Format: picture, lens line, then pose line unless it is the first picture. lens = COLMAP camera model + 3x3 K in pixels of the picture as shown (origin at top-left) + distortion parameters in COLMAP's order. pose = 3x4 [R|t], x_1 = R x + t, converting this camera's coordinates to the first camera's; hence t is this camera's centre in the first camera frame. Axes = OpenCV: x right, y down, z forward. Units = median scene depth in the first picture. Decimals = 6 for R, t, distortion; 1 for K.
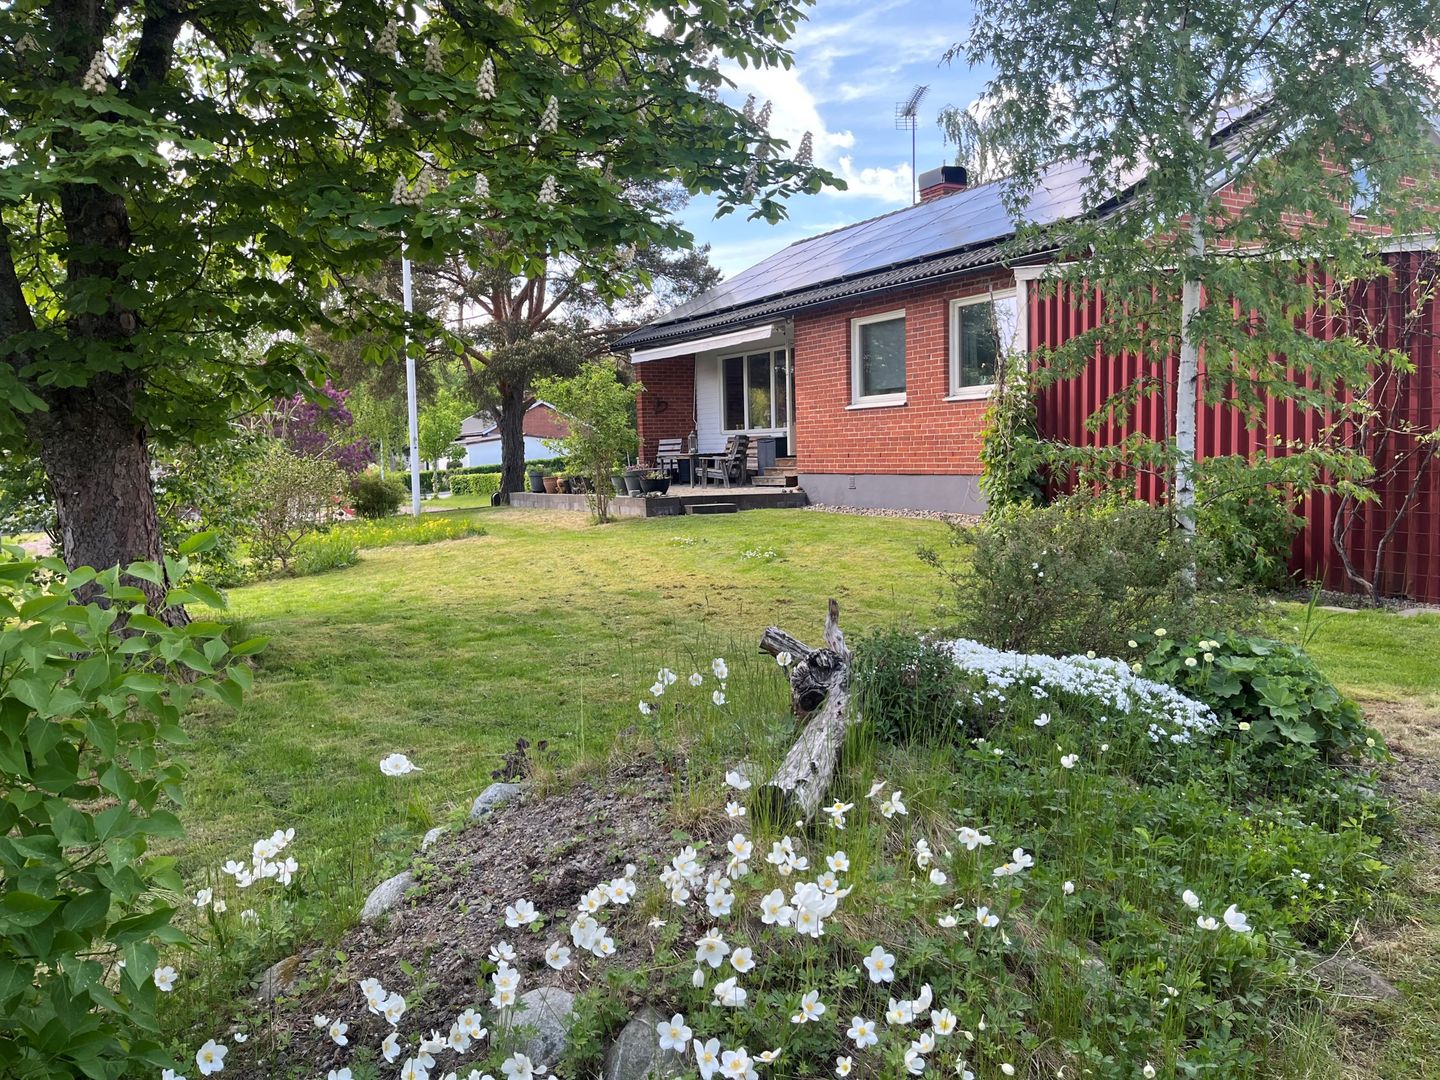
lens RADIAL K [[1098.4, 0, 720.0], [0, 1098.4, 540.0], [0, 0, 1]] dist [0.043820, -0.000257]
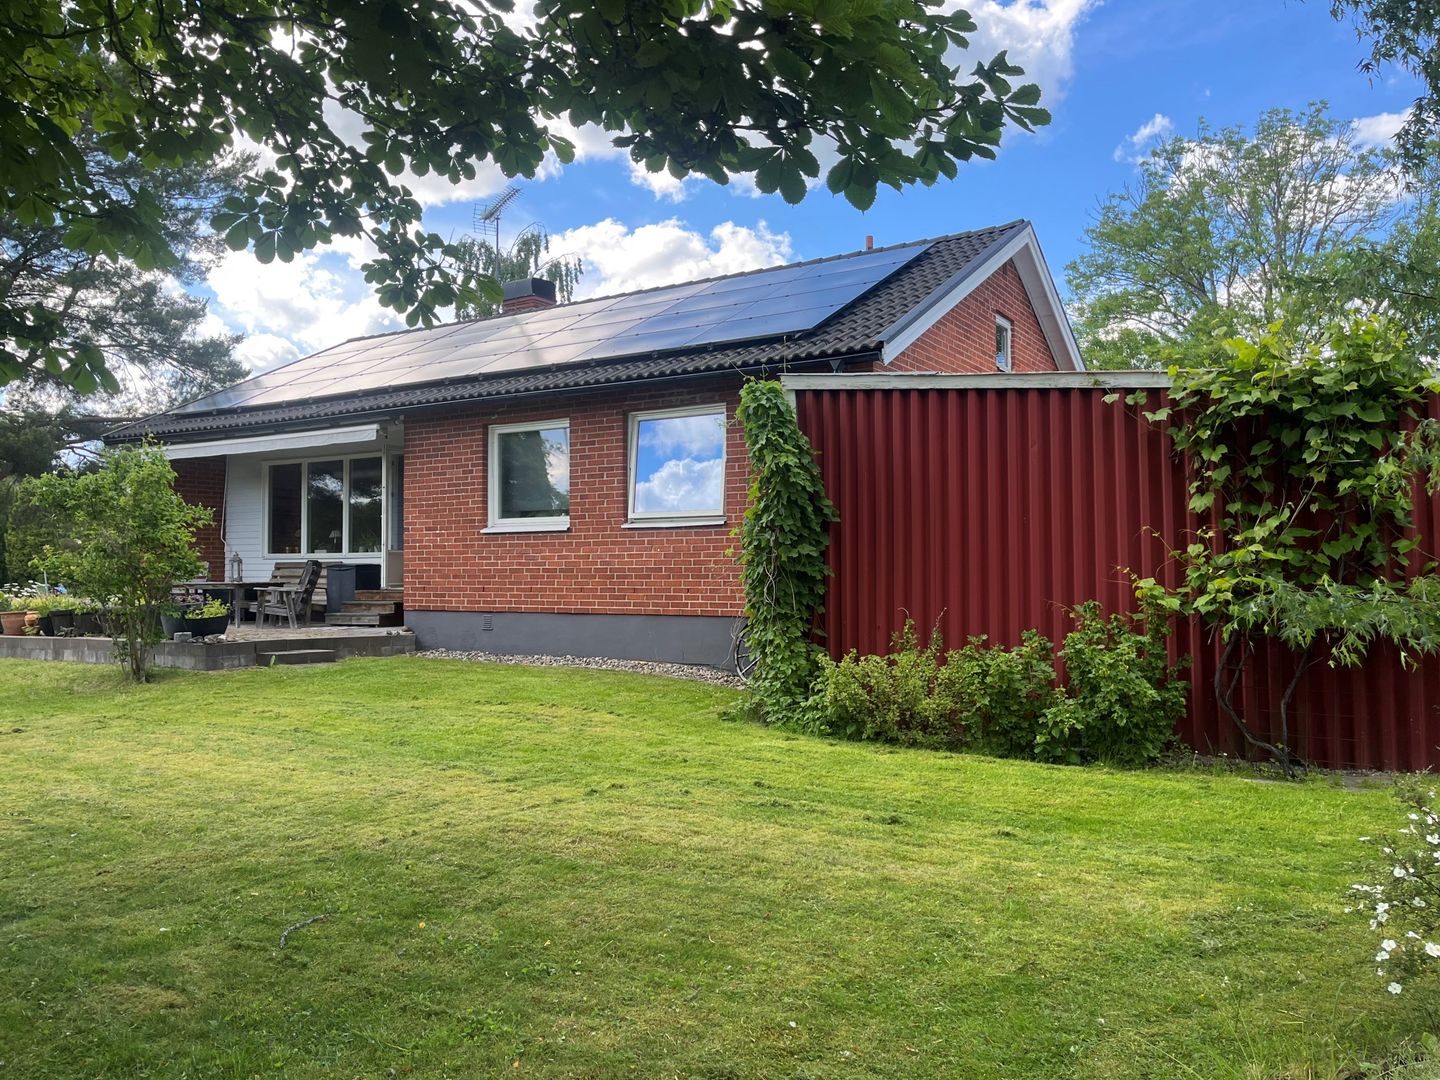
lens RADIAL K [[1098.4, 0, 720.0], [0, 1098.4, 540.0], [0, 0, 1]] dist [0.043820, -0.000257]
pose [[0.881532, 0.040824, 0.470357, -0.106834], [0.016756, 0.992922, -0.117583, -0.013584], [-0.471828, 0.111535, 0.874608, 0.189292]]
